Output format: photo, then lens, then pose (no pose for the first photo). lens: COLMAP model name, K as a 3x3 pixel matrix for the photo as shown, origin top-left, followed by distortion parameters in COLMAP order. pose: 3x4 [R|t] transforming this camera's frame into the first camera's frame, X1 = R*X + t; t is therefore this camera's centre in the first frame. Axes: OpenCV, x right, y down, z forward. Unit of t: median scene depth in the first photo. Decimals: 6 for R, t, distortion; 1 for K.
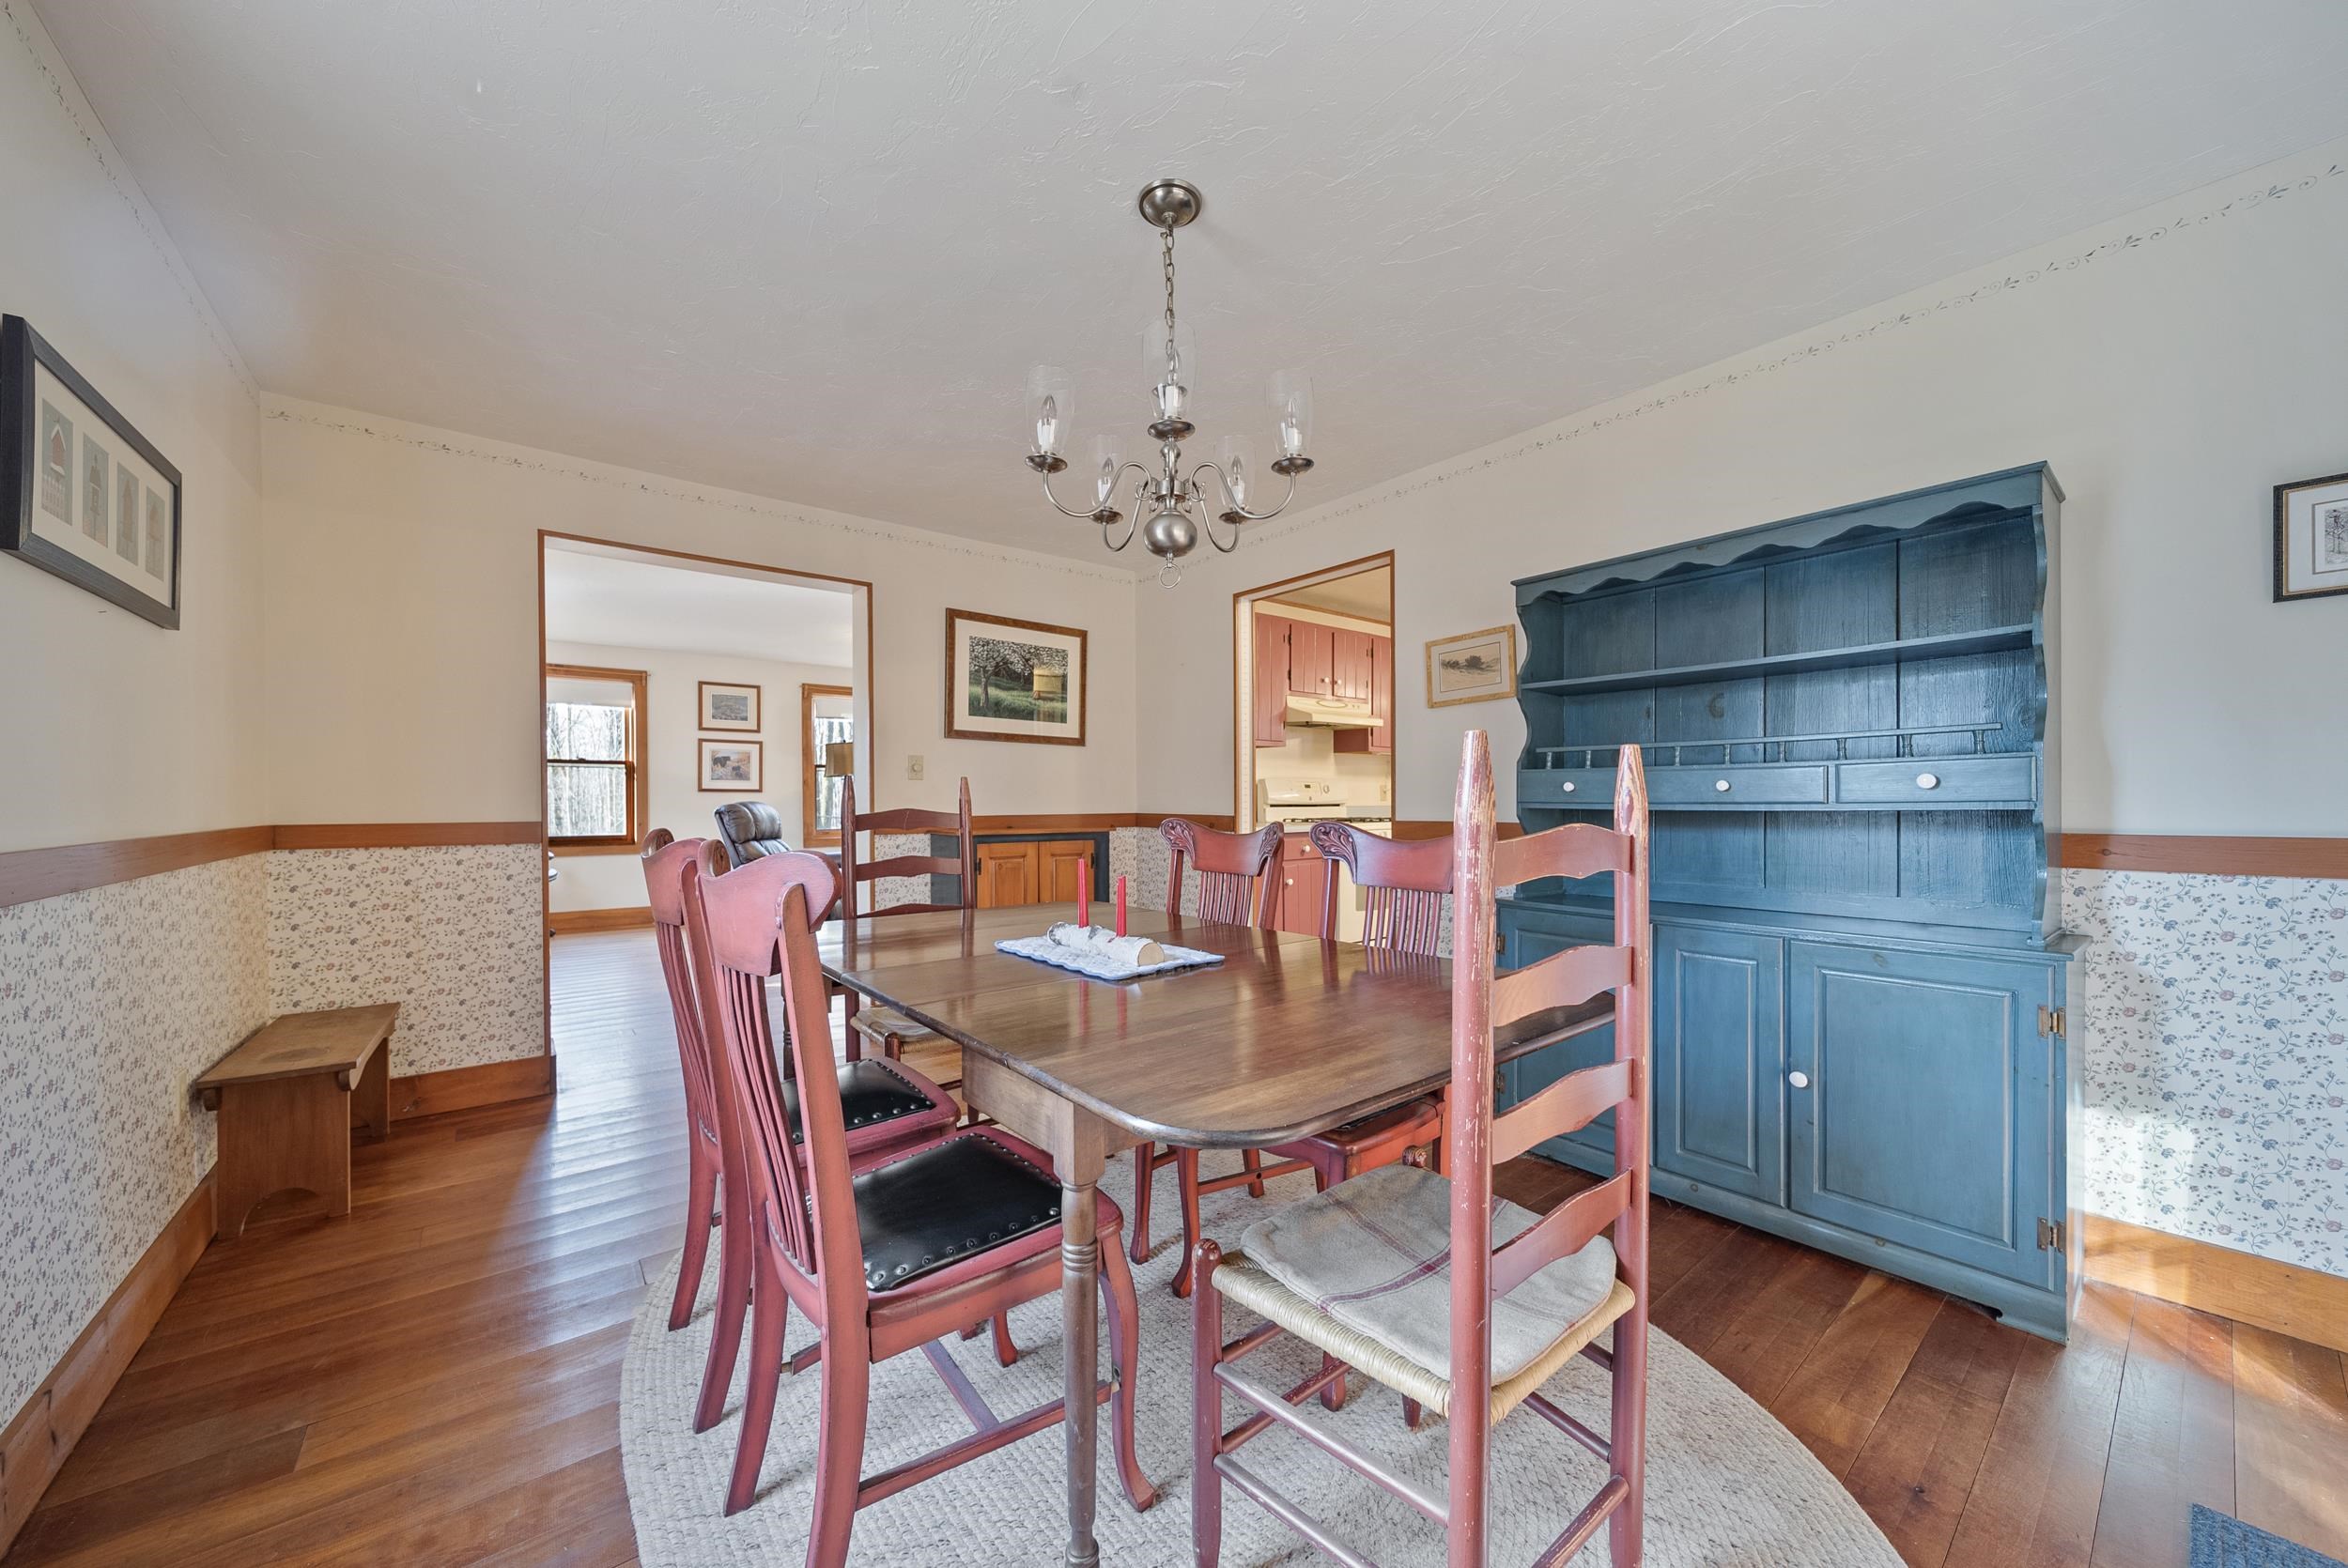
lens RADIAL K [[838.6, 0, 1178.5], [0, 838.6, 799.0], [0, 0, 1]] dist [-0.000185, -0.000014]
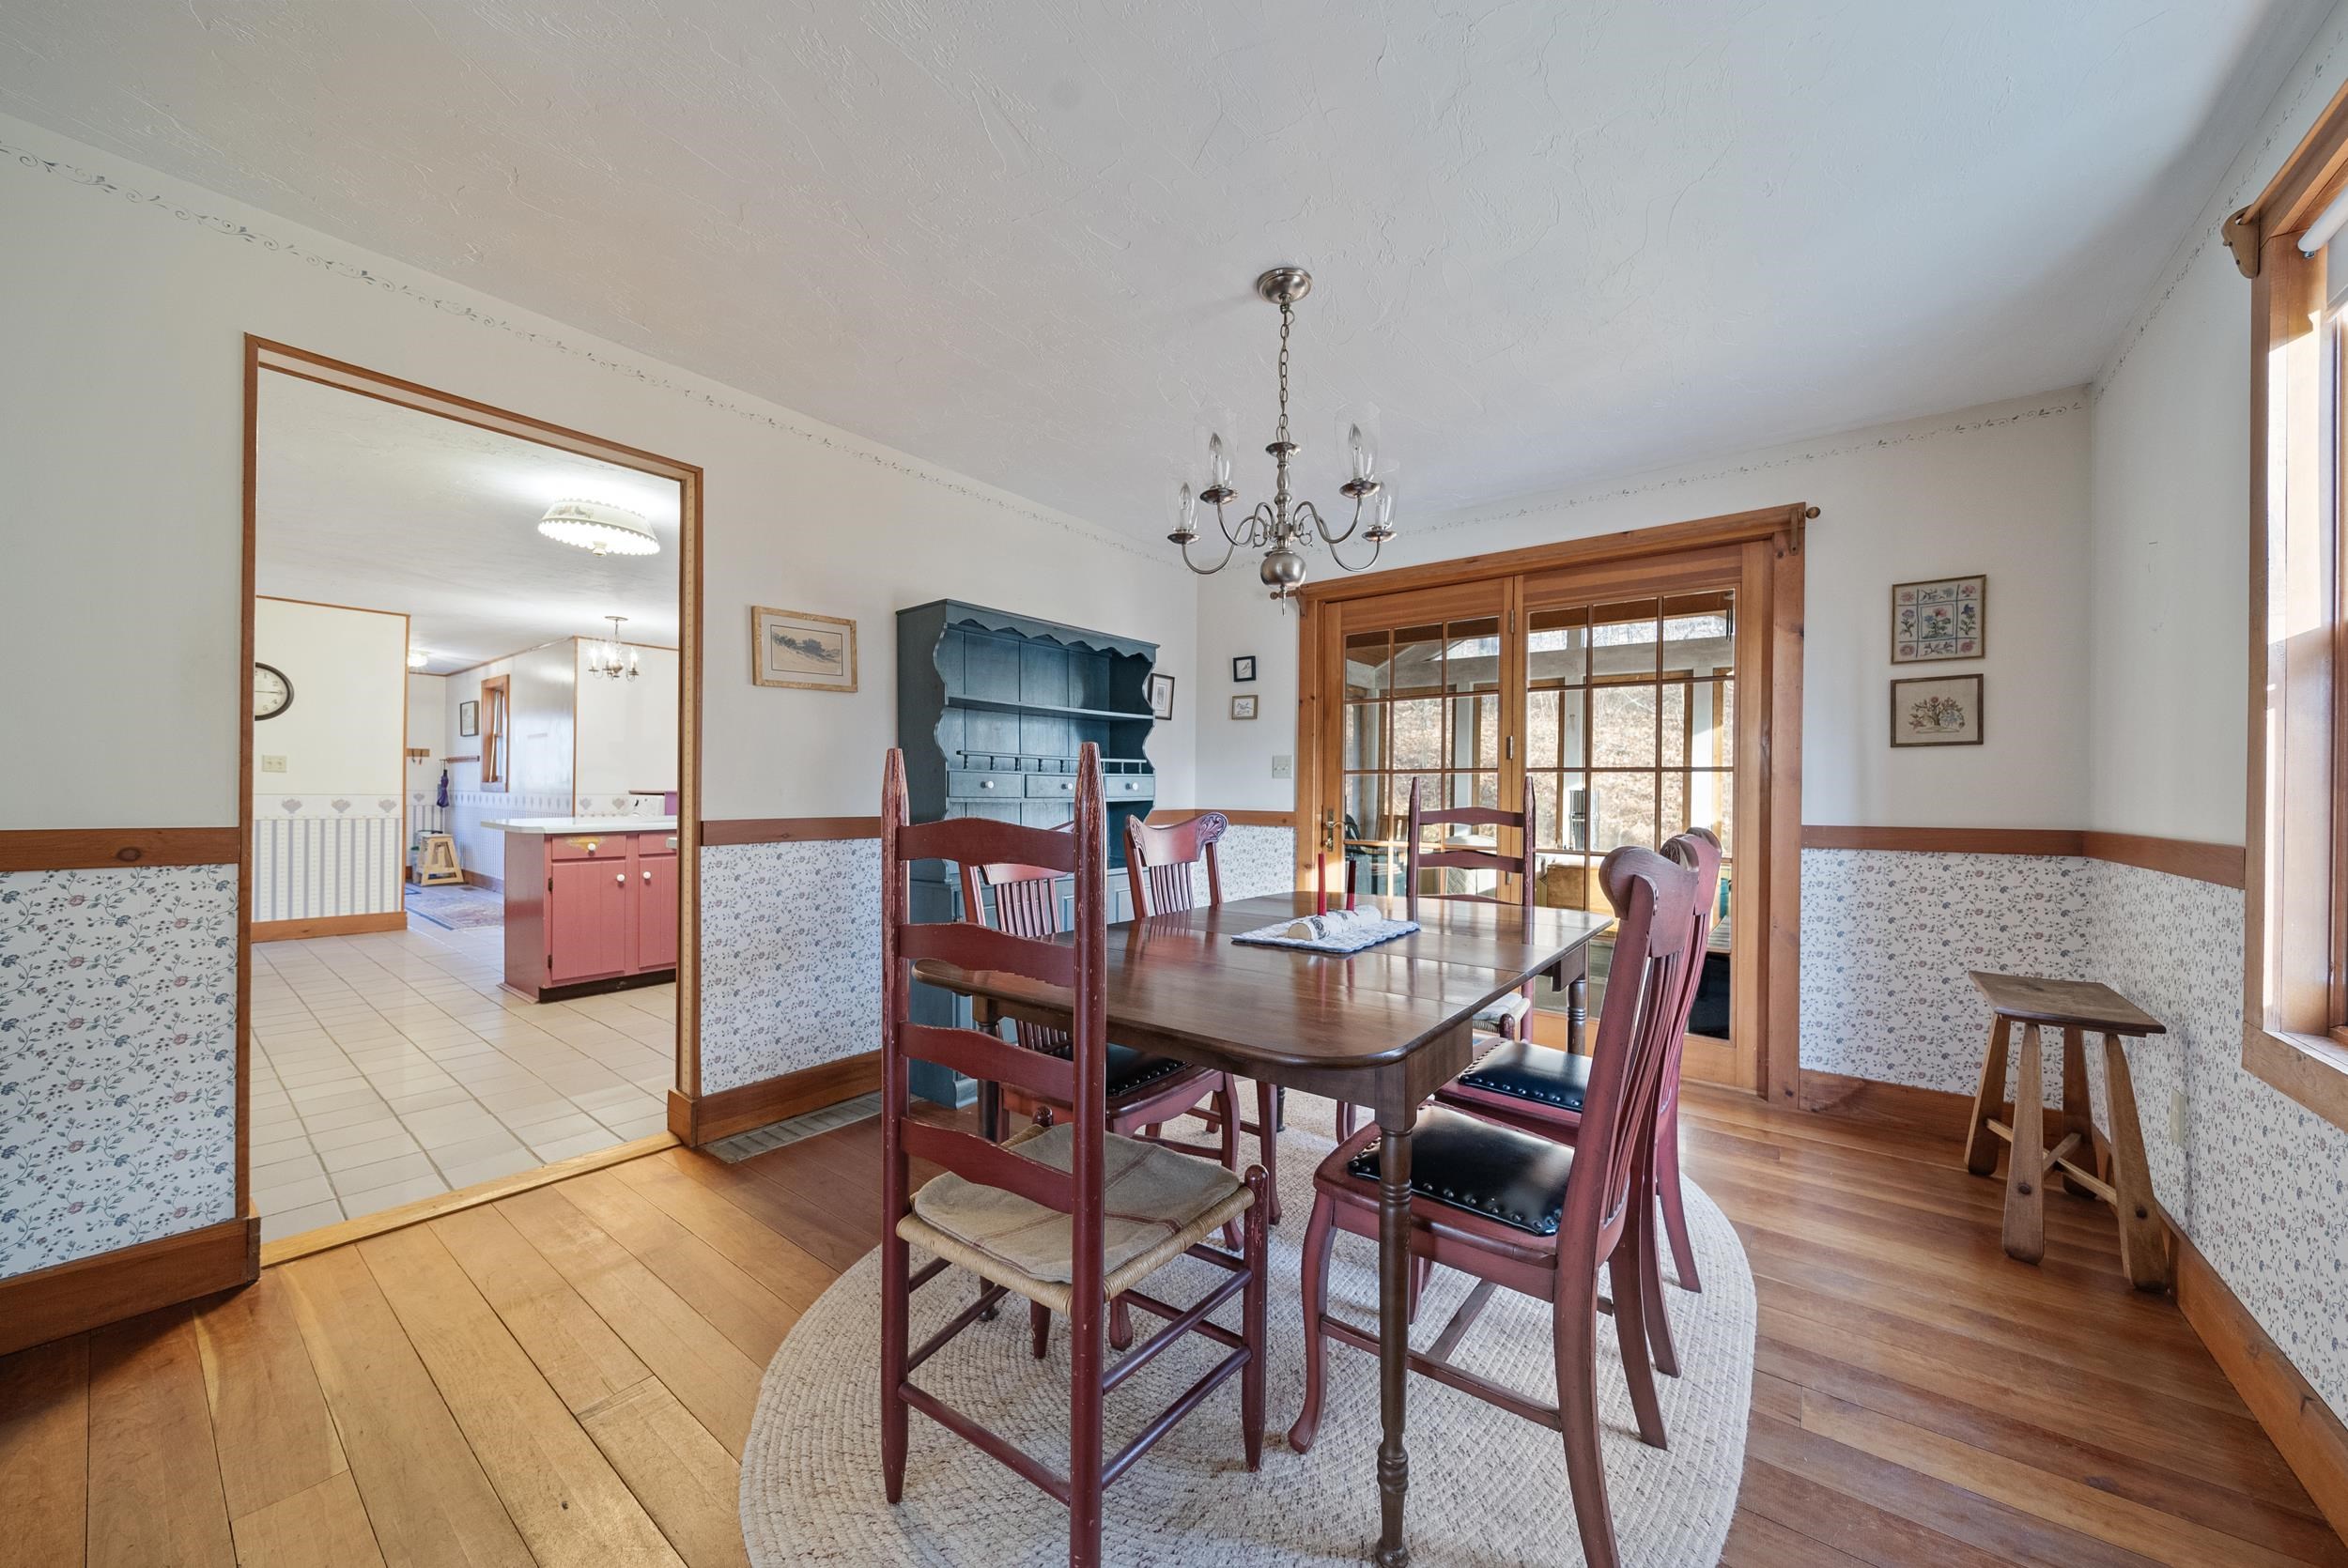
lens RADIAL K [[838.6, 0, 1178.5], [0, 838.6, 799.0], [0, 0, 1]] dist [-0.000185, -0.000014]
pose [[-0.230996, -0.001977, 0.972953, -0.643396], [-0.008987, 0.999960, -0.000102, 0.002411], [-0.972913, -0.008767, -0.231004, 0.813862]]
